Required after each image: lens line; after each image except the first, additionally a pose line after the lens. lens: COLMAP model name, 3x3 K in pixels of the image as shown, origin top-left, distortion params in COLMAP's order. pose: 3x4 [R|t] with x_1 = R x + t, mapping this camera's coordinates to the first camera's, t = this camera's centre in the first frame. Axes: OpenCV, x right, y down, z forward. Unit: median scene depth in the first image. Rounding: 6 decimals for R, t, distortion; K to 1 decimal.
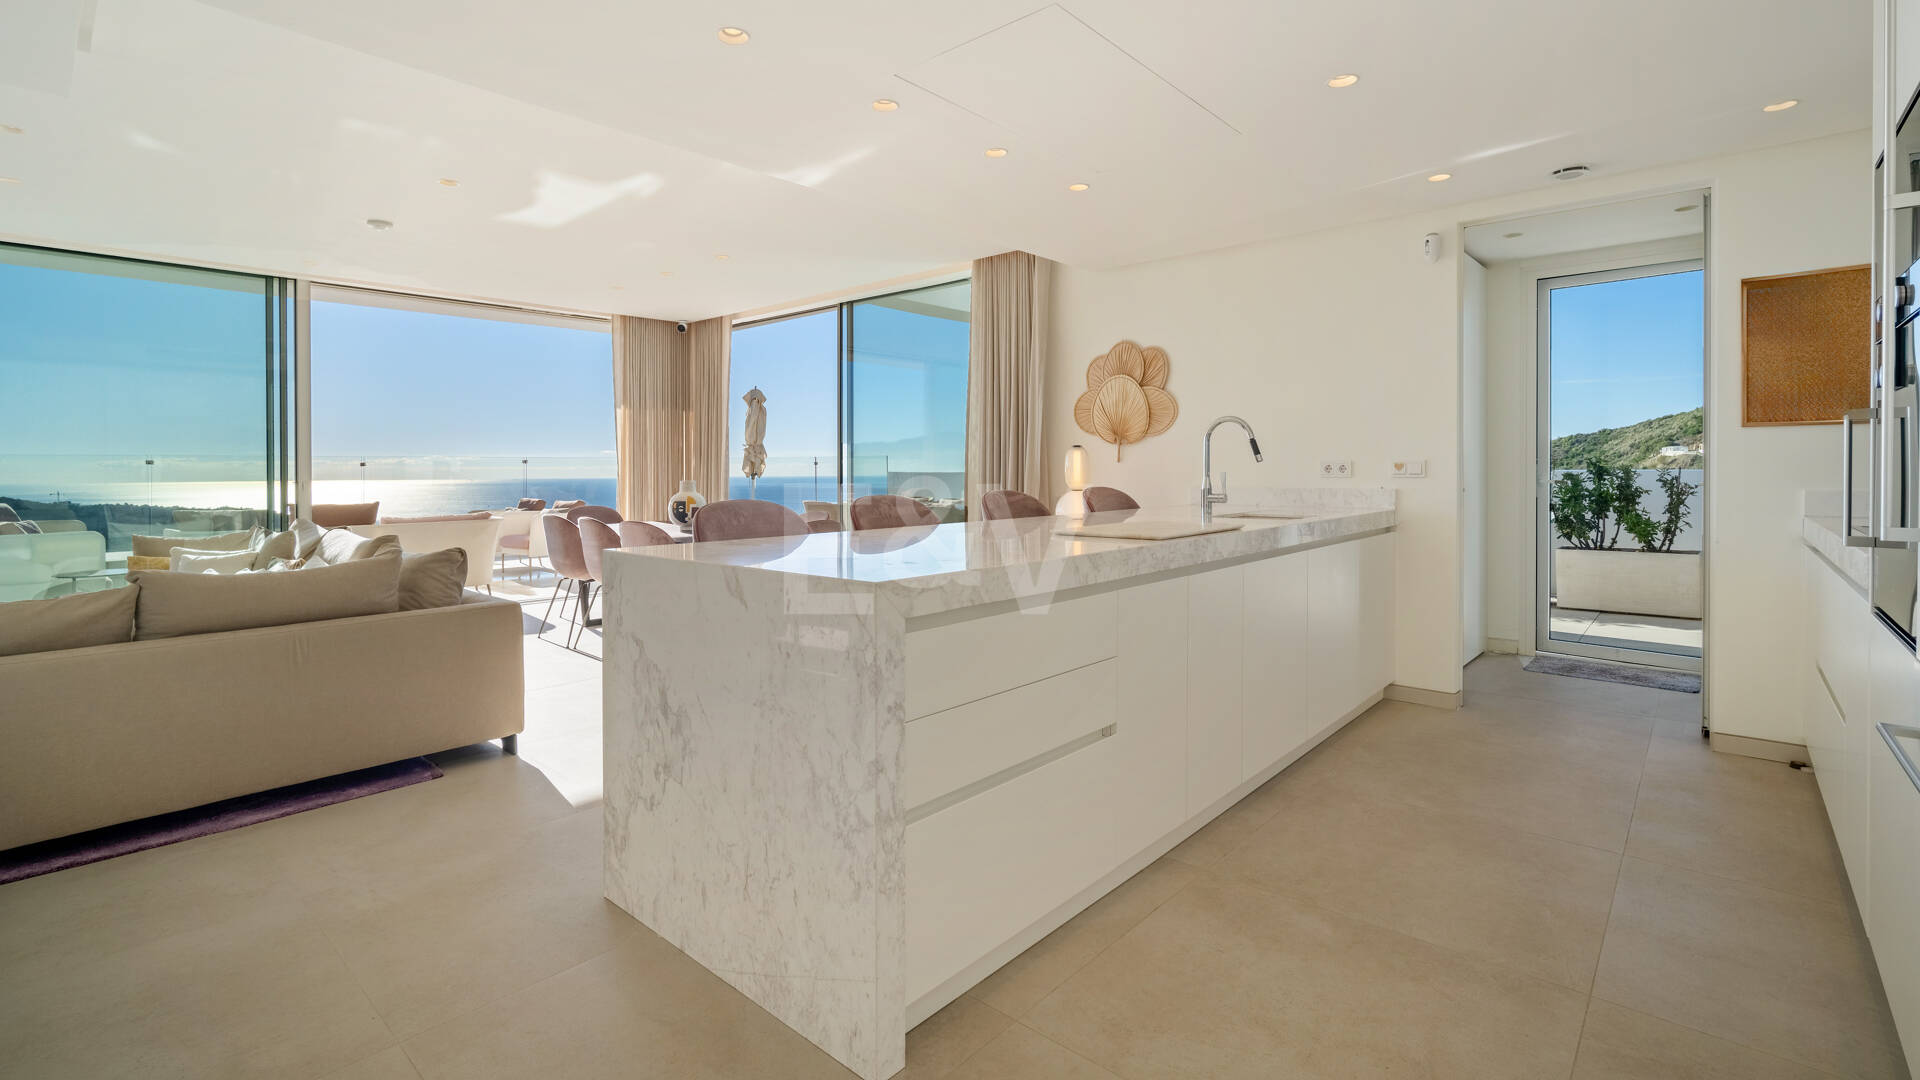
lens RADIAL K [[859.0, 0, 932.2], [0, 859.0, 485.0], [0, 0, 1]] dist [-0.002823, 0.000769]
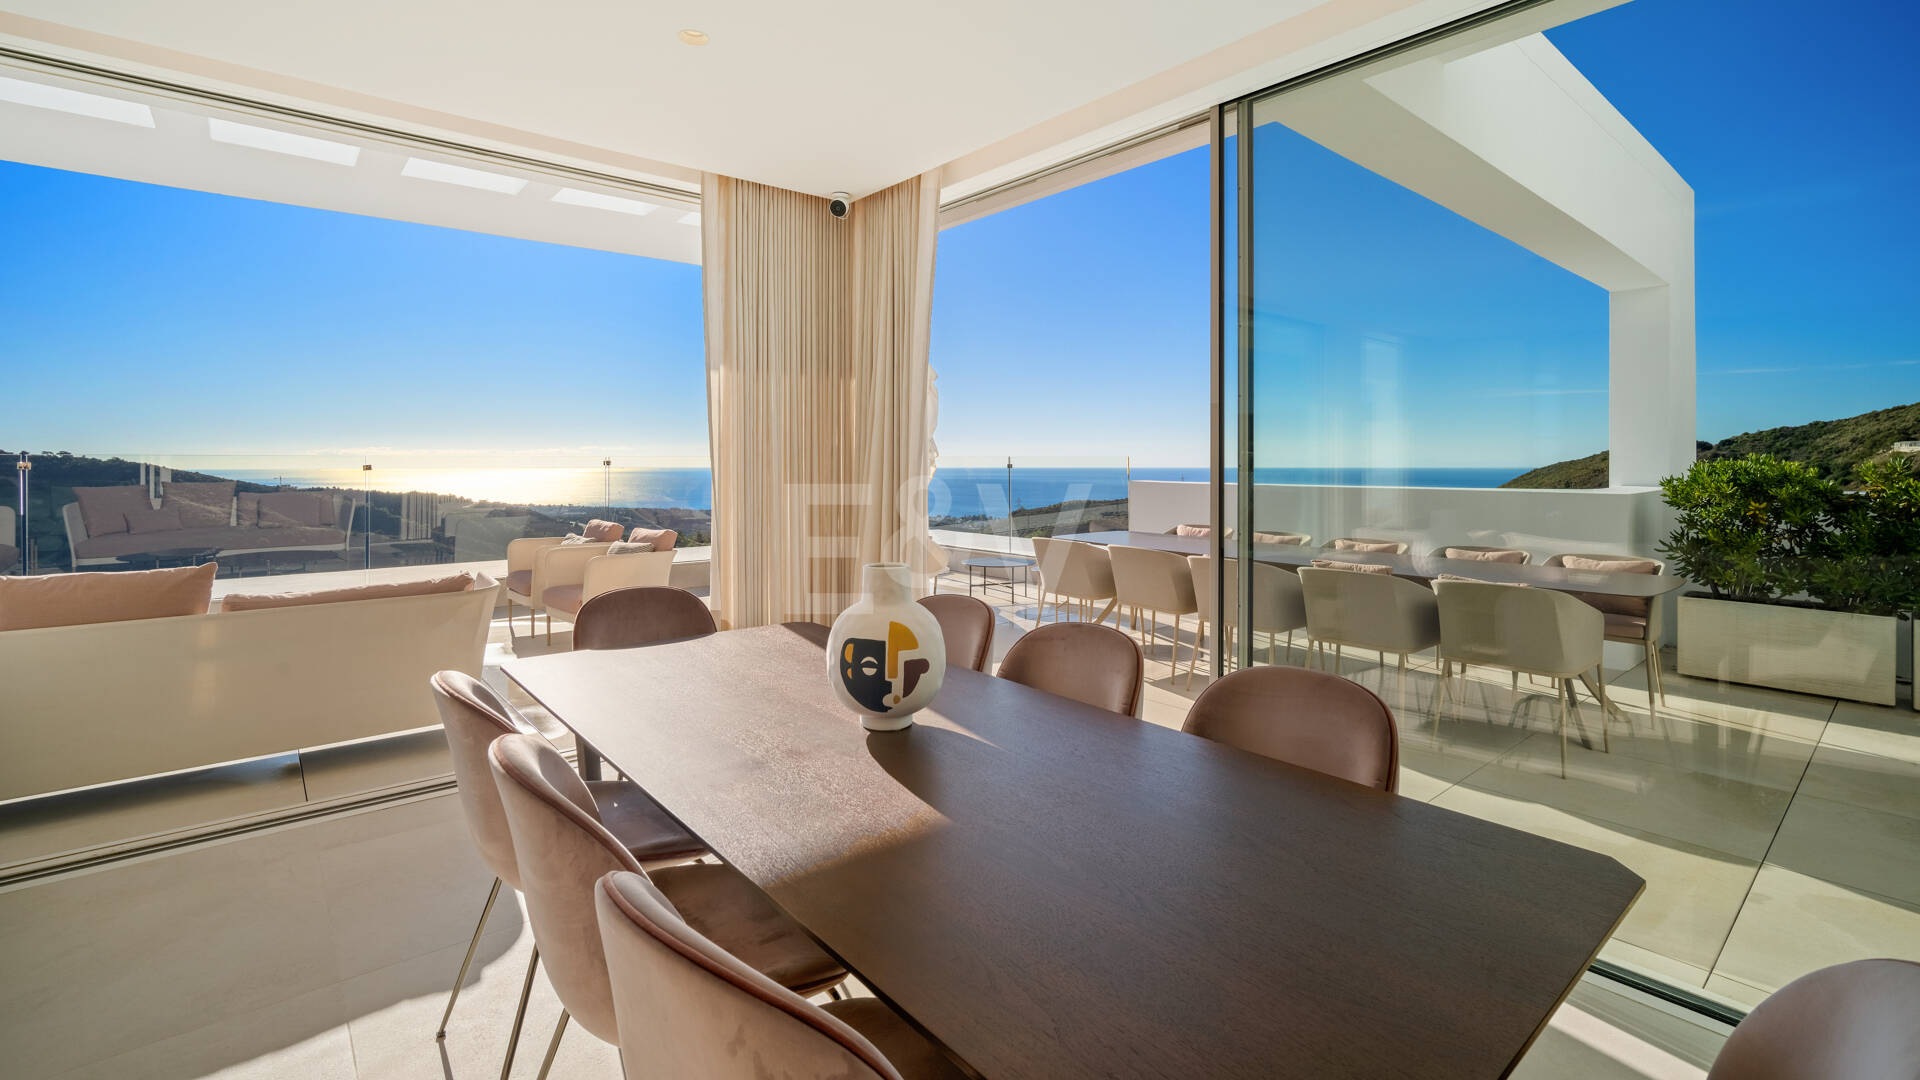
lens RADIAL K [[859.0, 0, 965.3], [0, 859.0, 523.5], [0, 0, 1]] dist [-0.002823, 0.000769]
pose [[0.994058, 0.014497, -0.107879, -0.181231], [-0.008582, 0.998445, 0.055088, -0.031034], [0.108510, -0.053834, 0.992637, 0.564267]]
